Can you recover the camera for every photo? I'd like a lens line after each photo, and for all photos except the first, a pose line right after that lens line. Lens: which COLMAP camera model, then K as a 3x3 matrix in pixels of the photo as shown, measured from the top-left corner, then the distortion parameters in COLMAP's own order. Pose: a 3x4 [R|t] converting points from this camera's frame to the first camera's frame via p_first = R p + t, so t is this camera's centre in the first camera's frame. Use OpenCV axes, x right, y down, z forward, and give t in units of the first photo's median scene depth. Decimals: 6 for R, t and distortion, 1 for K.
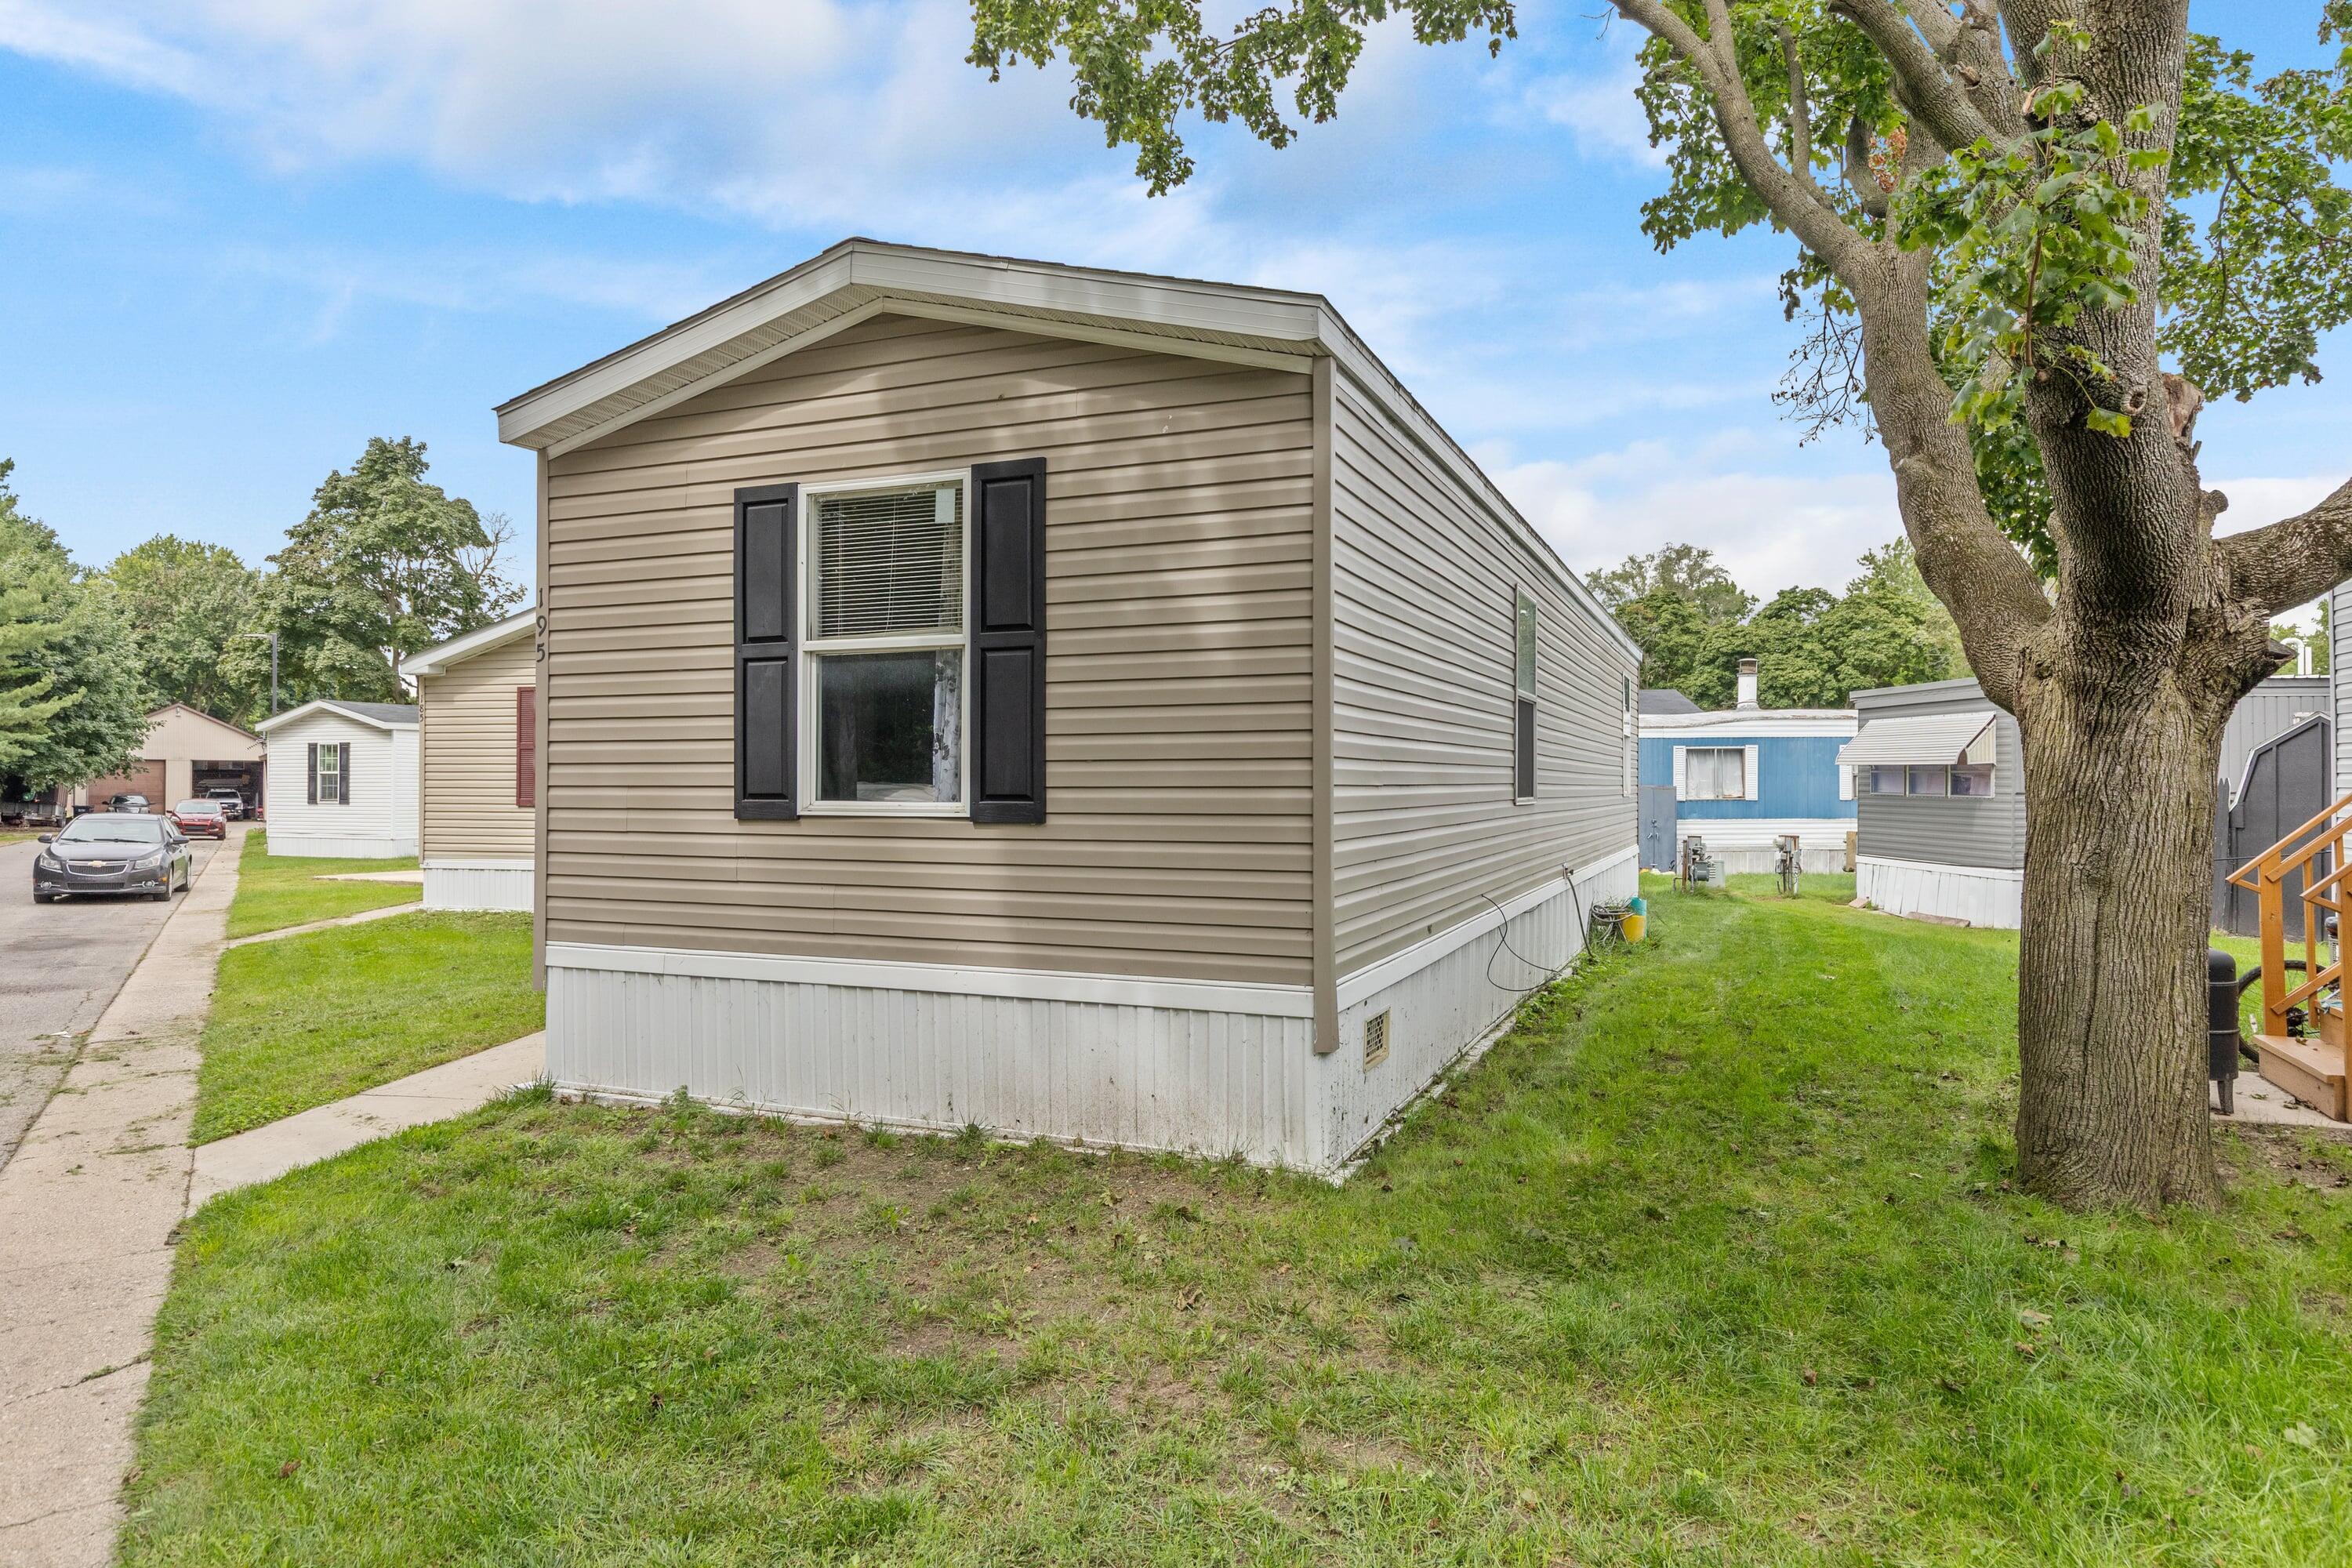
lens RADIAL K [[1375.8, 0, 1176.0], [0, 1375.8, 784.0], [0, 0, 1]] dist [0.005420, 0.001183]
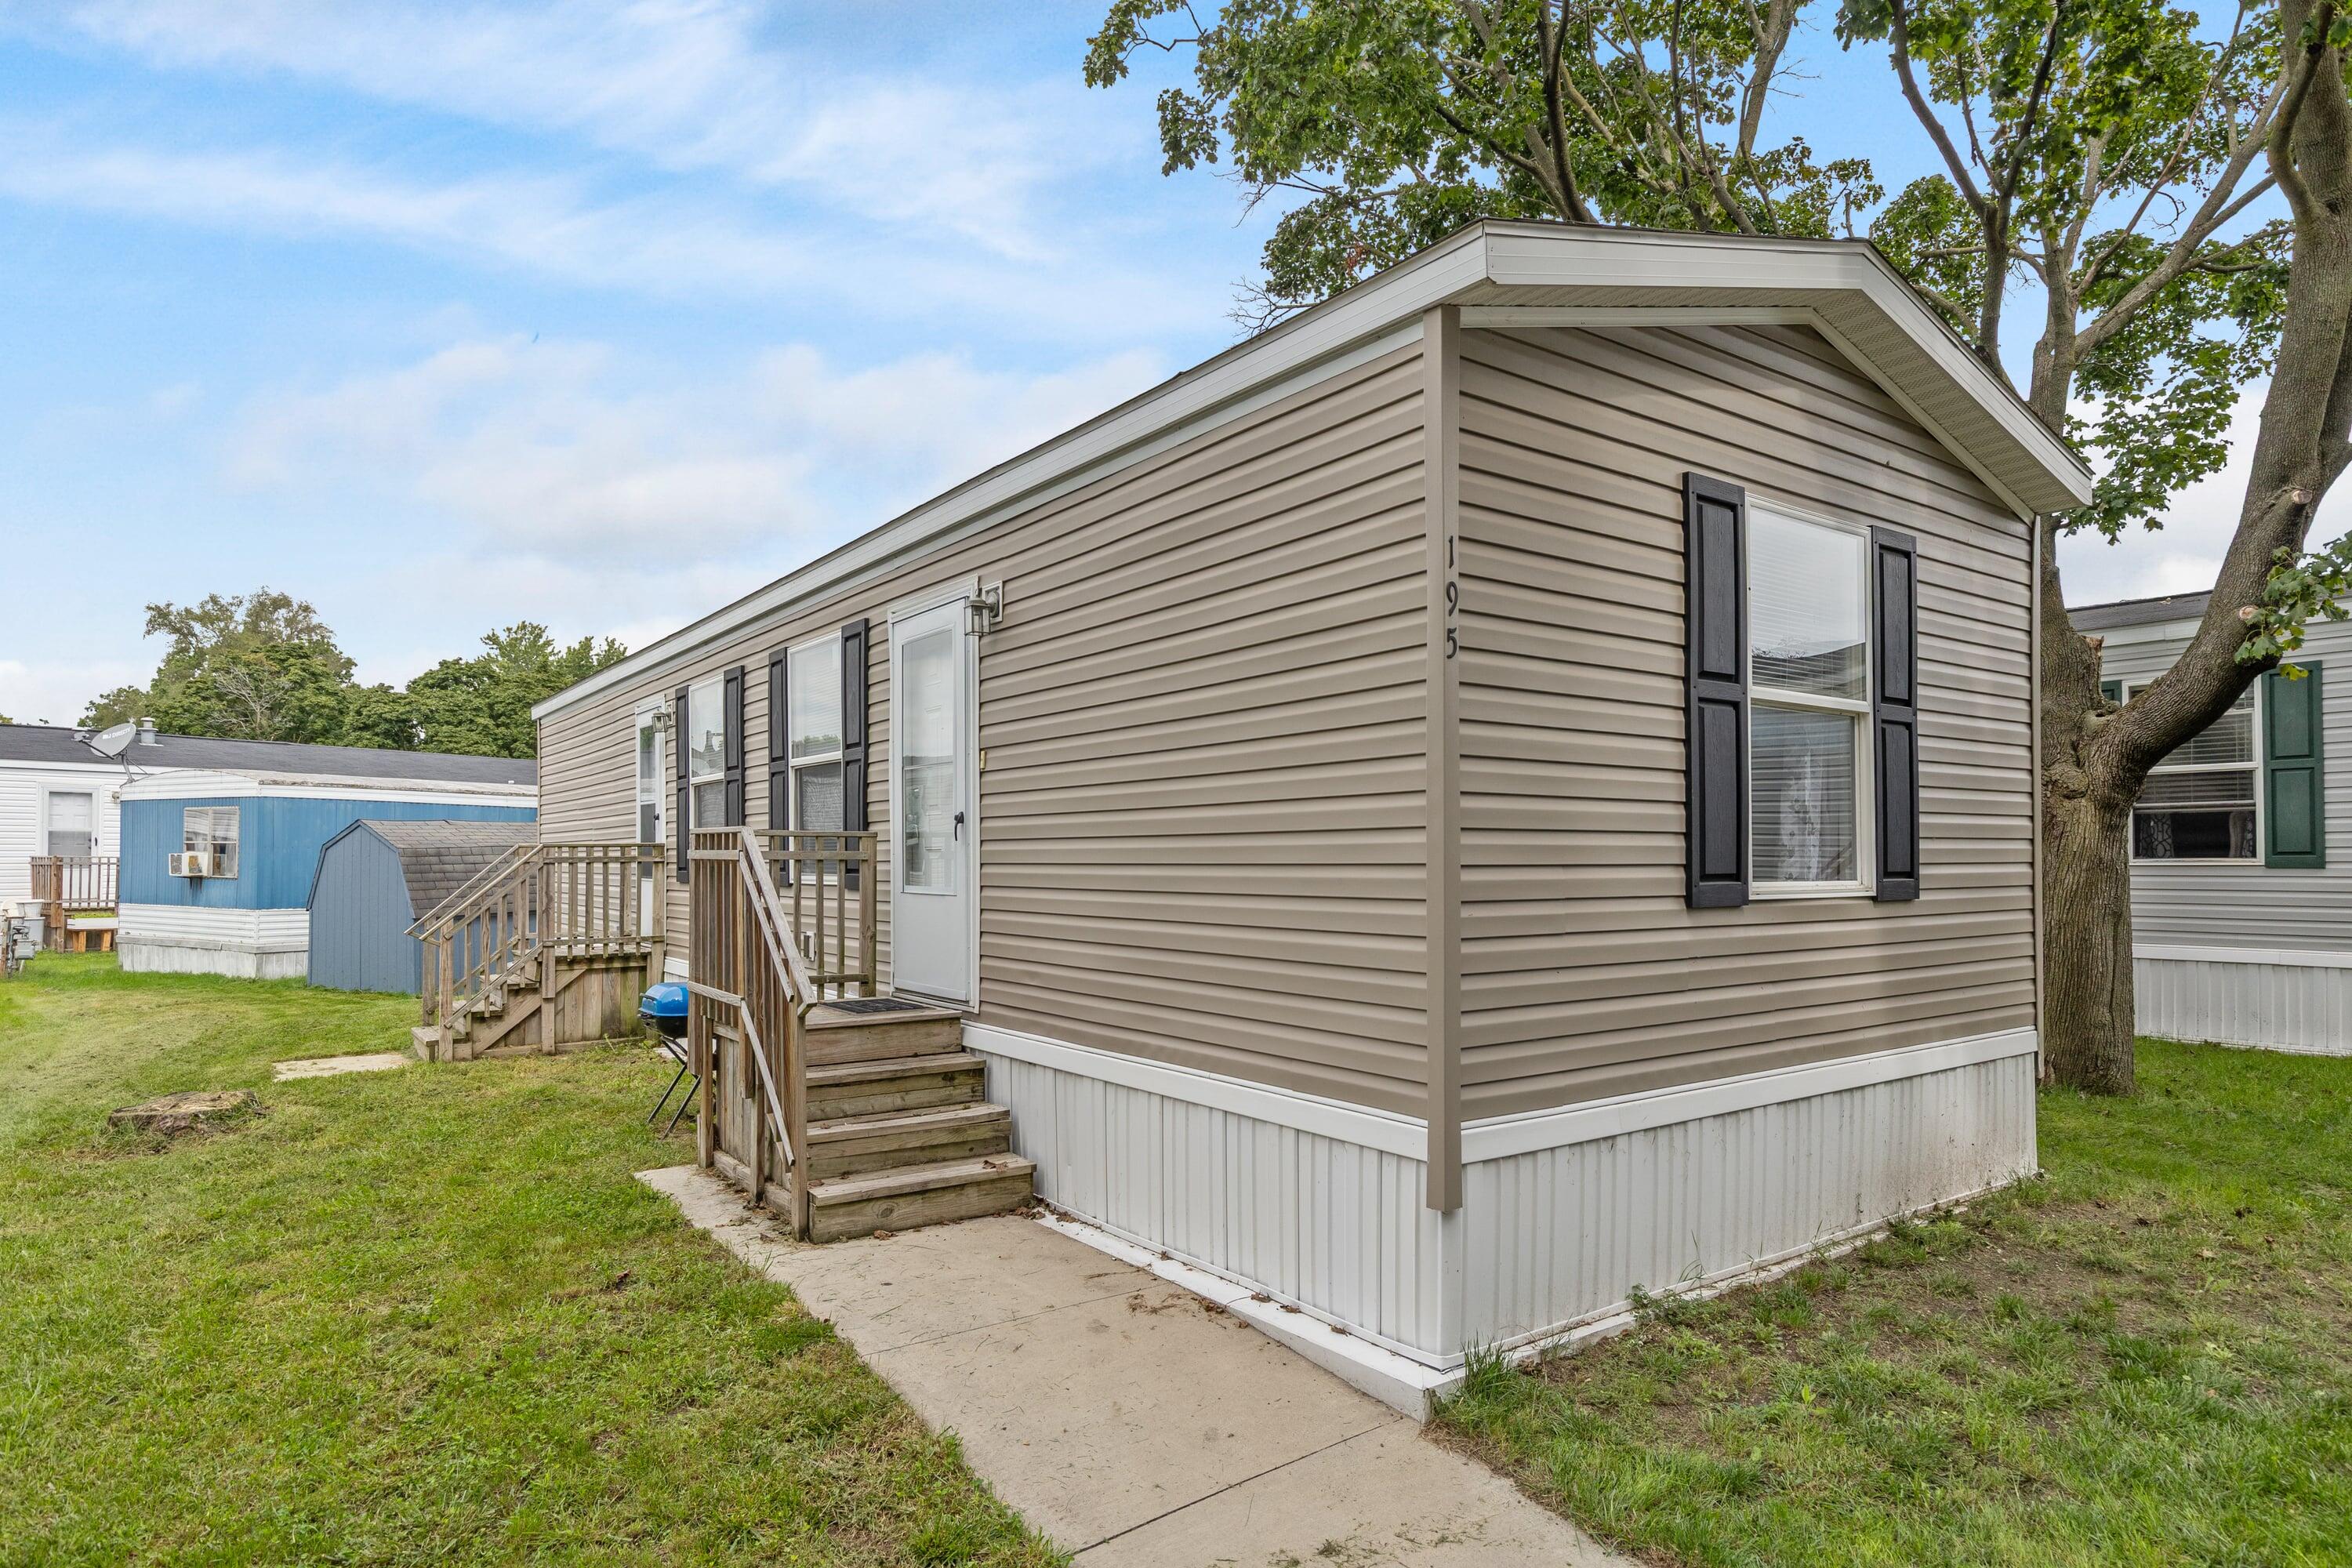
lens RADIAL K [[1327.0, 0, 1179.0], [0, 1327.0, 845.4], [0, 0, 1]] dist [0.004224, 0.000499]
pose [[0.521519, 0.007330, 0.853208, -1.126039], [0.001718, 0.999952, -0.009641, -0.002544], [-0.853238, 0.006494, 0.521481, 0.888216]]
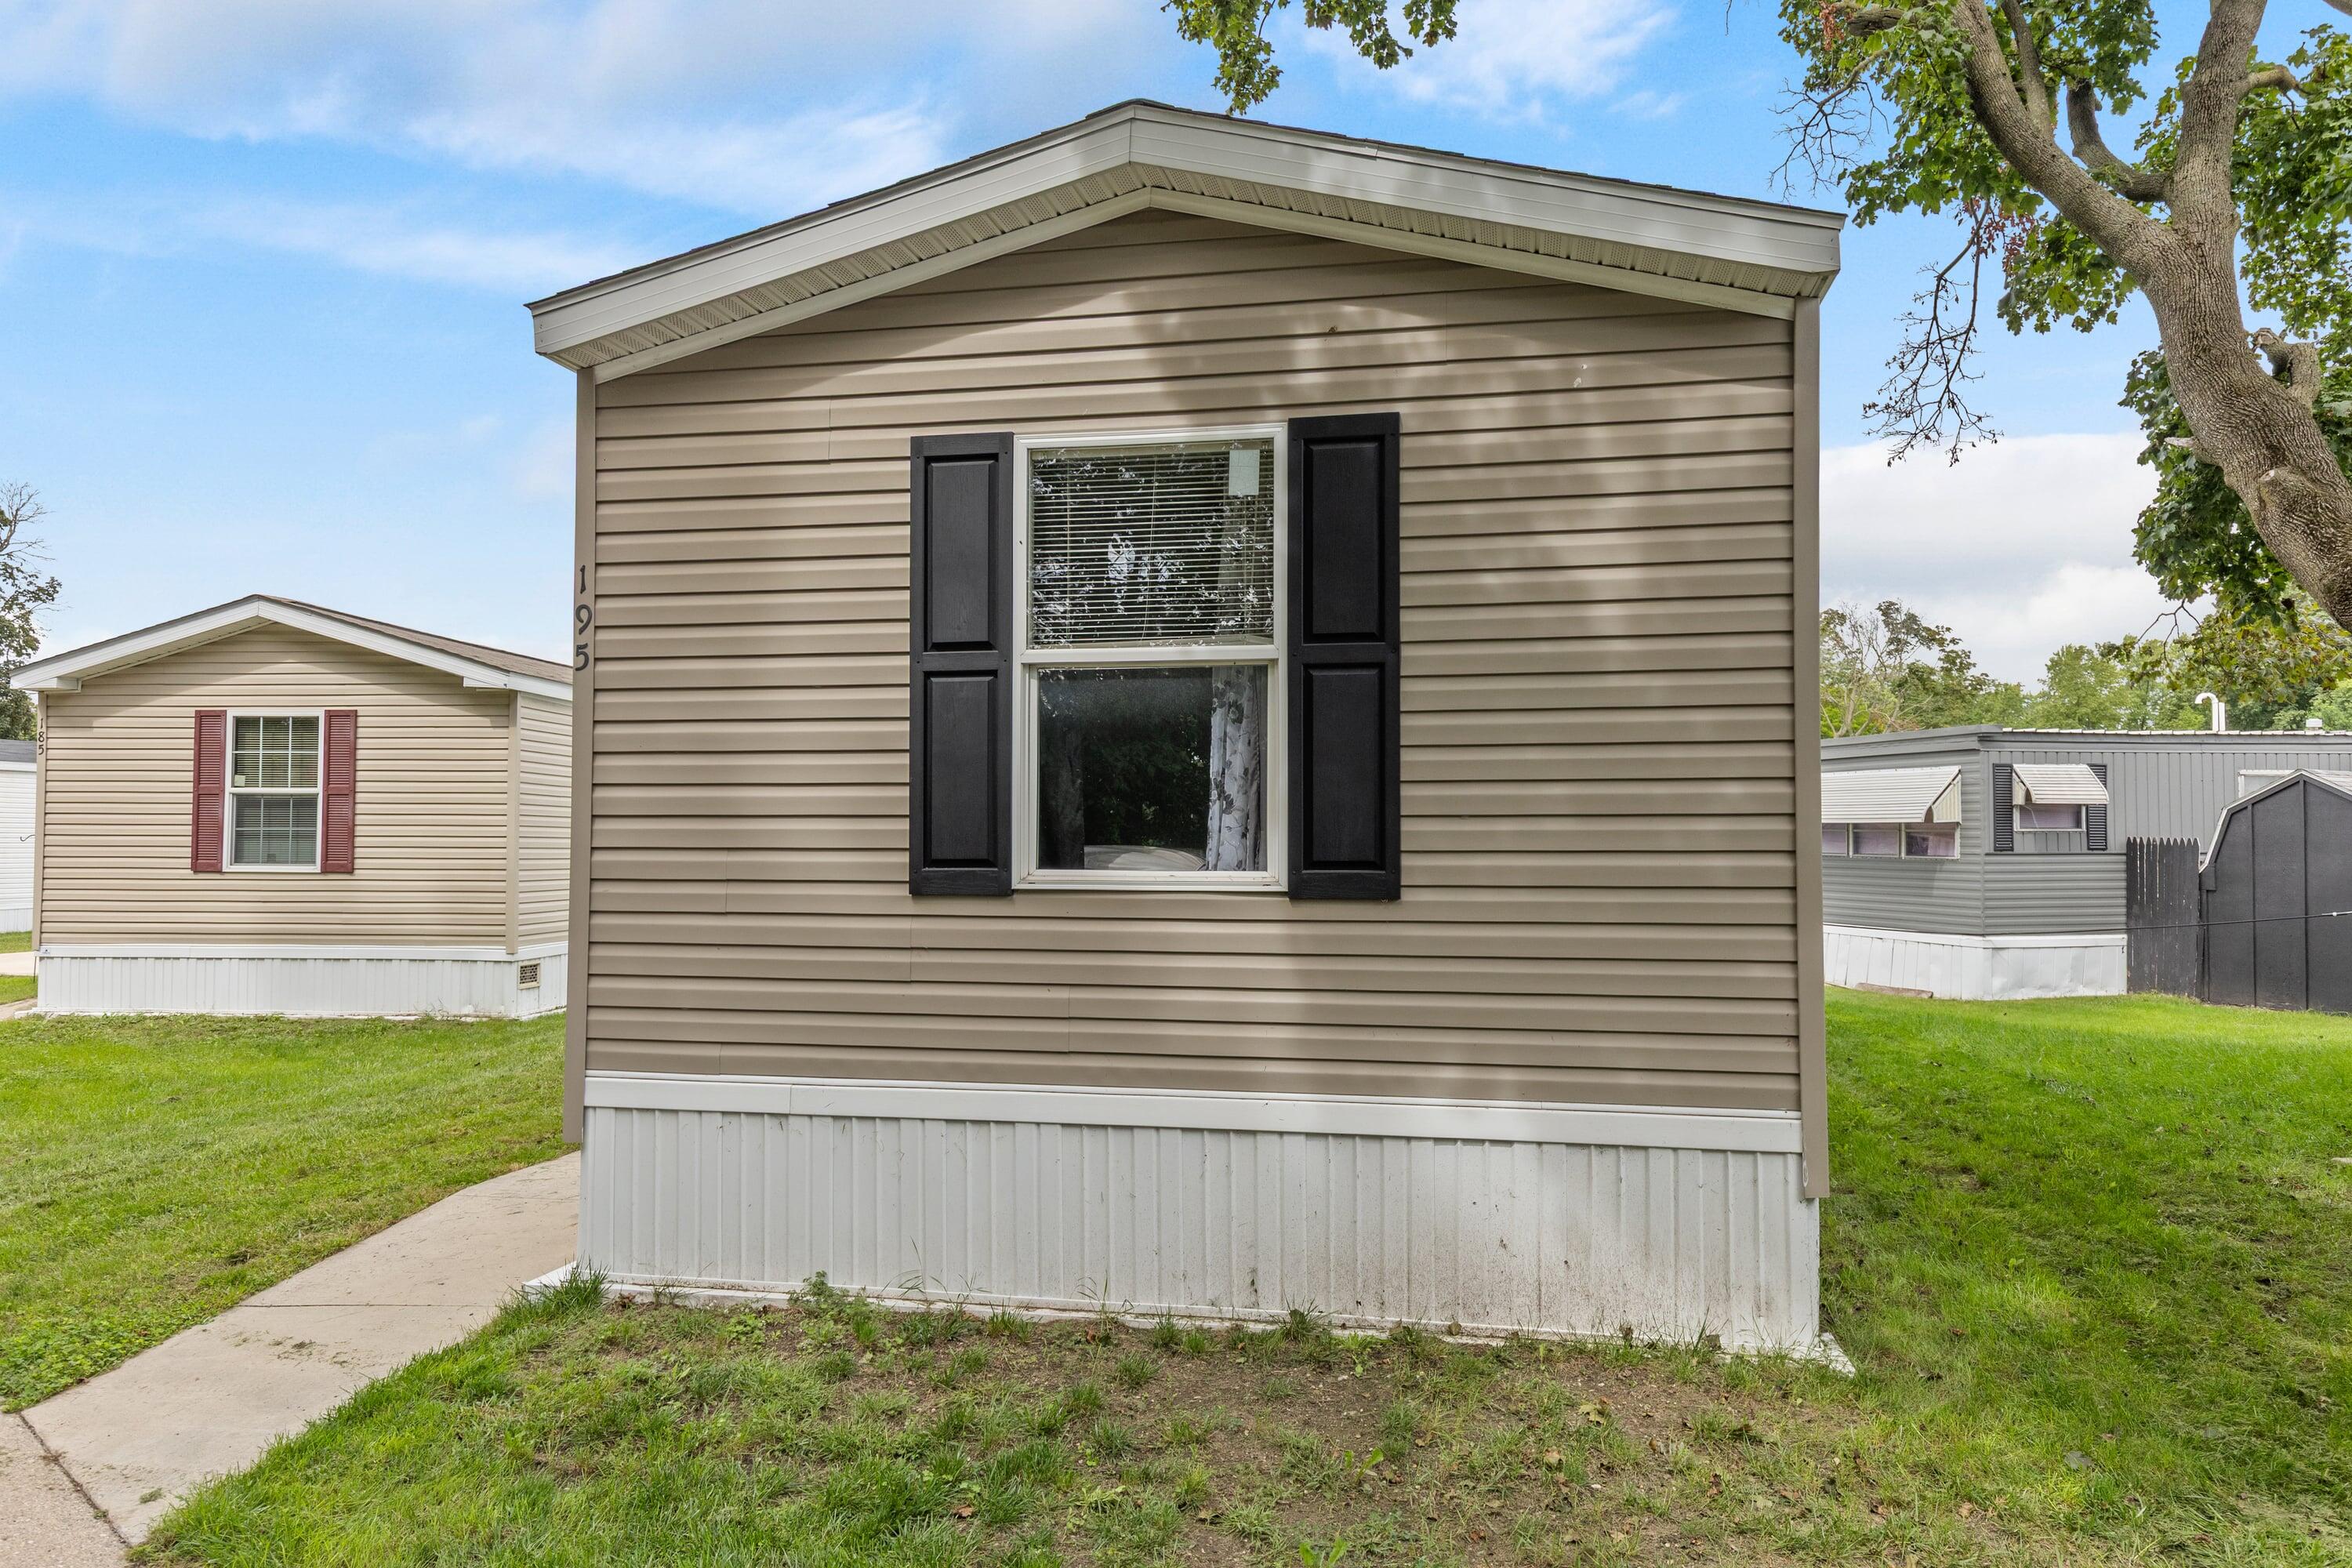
lens RADIAL K [[1579.7, 0, 1224.4], [0, 1579.7, 802.8], [0, 0, 1]] dist [0.030047, -0.006088]
pose [[0.980611, 0.006418, 0.195860, -0.332661], [-0.001731, 0.999708, -0.024097, -0.002871], [-0.195957, 0.023291, 0.980336, 0.163193]]
